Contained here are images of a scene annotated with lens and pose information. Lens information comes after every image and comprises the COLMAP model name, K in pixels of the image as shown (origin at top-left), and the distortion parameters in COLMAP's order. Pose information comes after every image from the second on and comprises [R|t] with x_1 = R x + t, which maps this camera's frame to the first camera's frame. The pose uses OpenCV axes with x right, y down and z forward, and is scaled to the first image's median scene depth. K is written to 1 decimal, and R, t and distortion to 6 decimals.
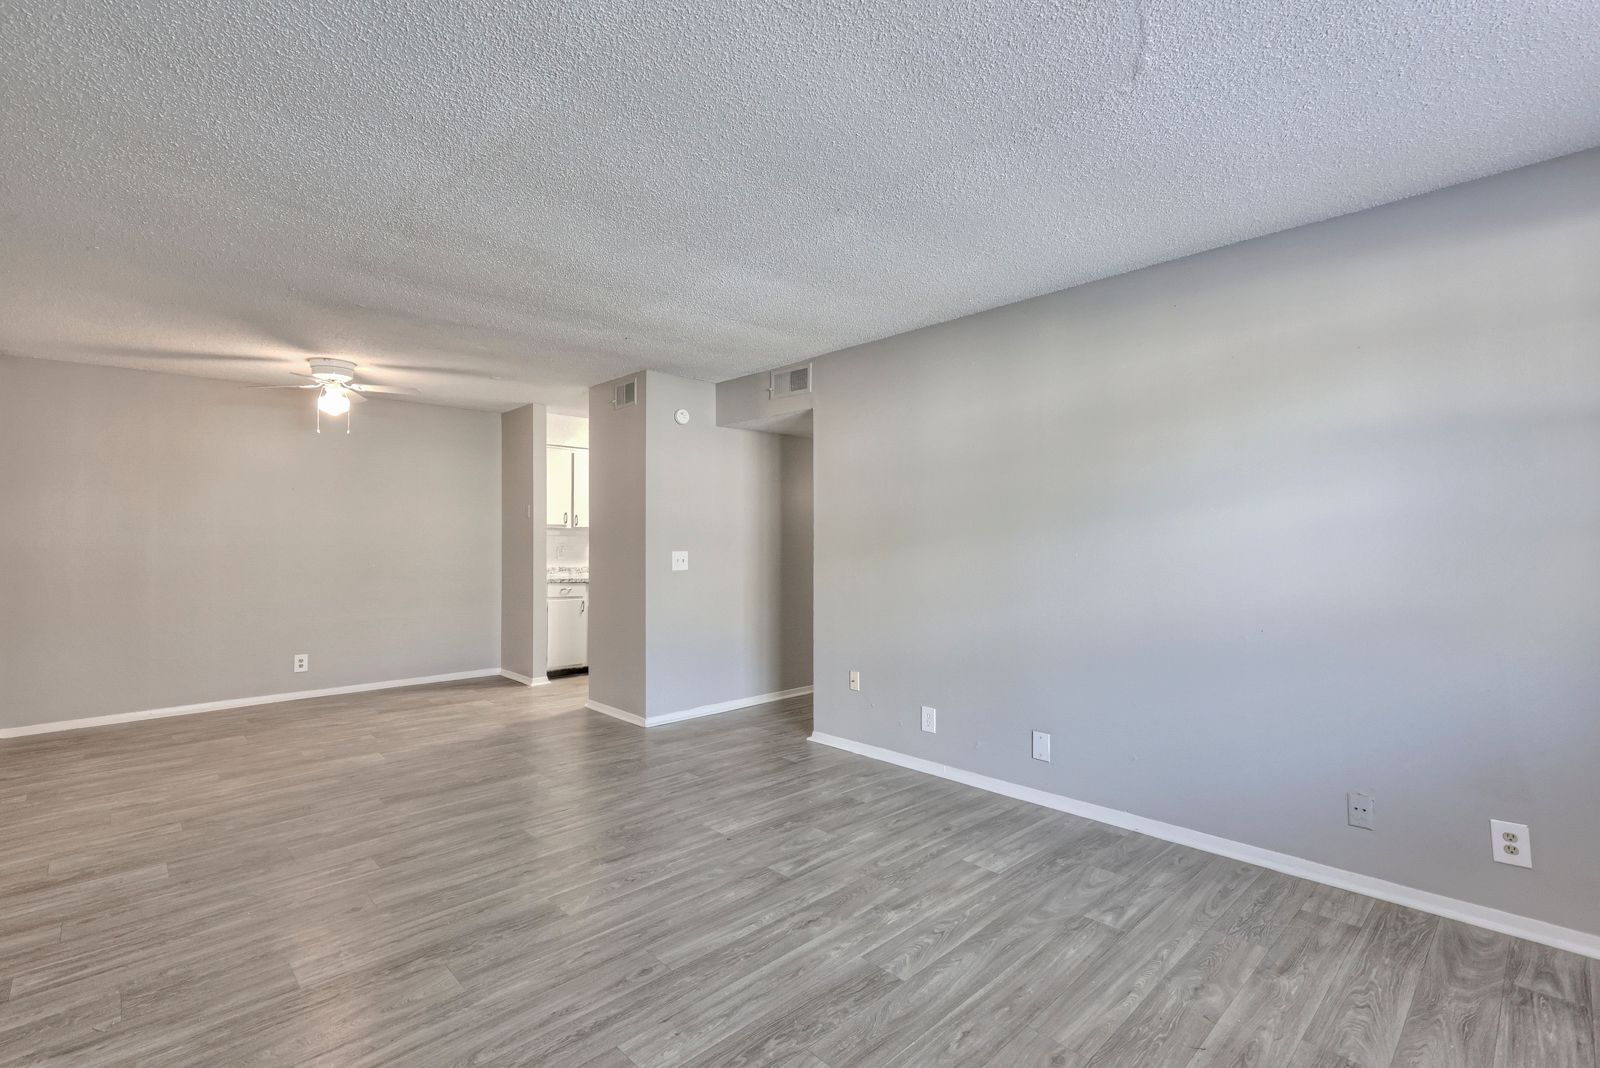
lens RADIAL K [[694.3, 0, 795.5], [0, 694.3, 538.5], [0, 0, 1]] dist [0.014170, -0.000975]
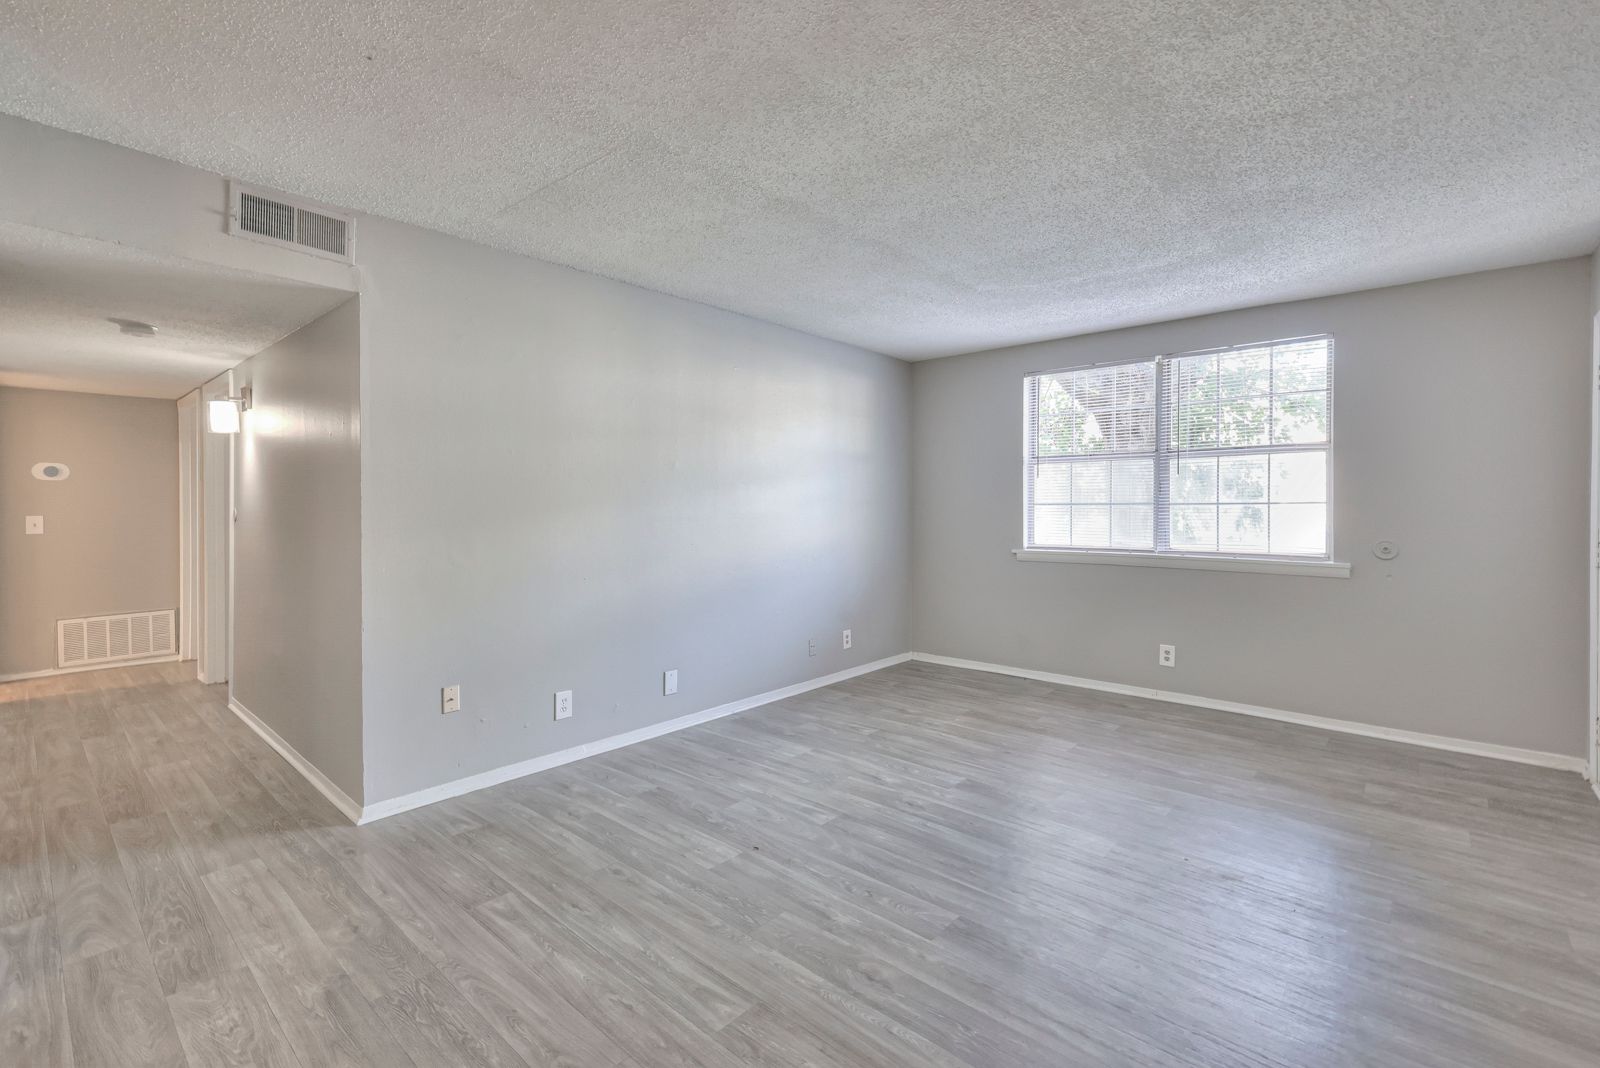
lens RADIAL K [[682.5, 0, 799.6], [0, 682.5, 514.4], [0, 0, 1]] dist [0.000154, -0.000138]
pose [[-0.049181, -0.003797, 0.998783, -0.950862], [-0.004545, 0.999983, 0.003577, 0.012371], [-0.998780, -0.004364, -0.049198, 0.994953]]
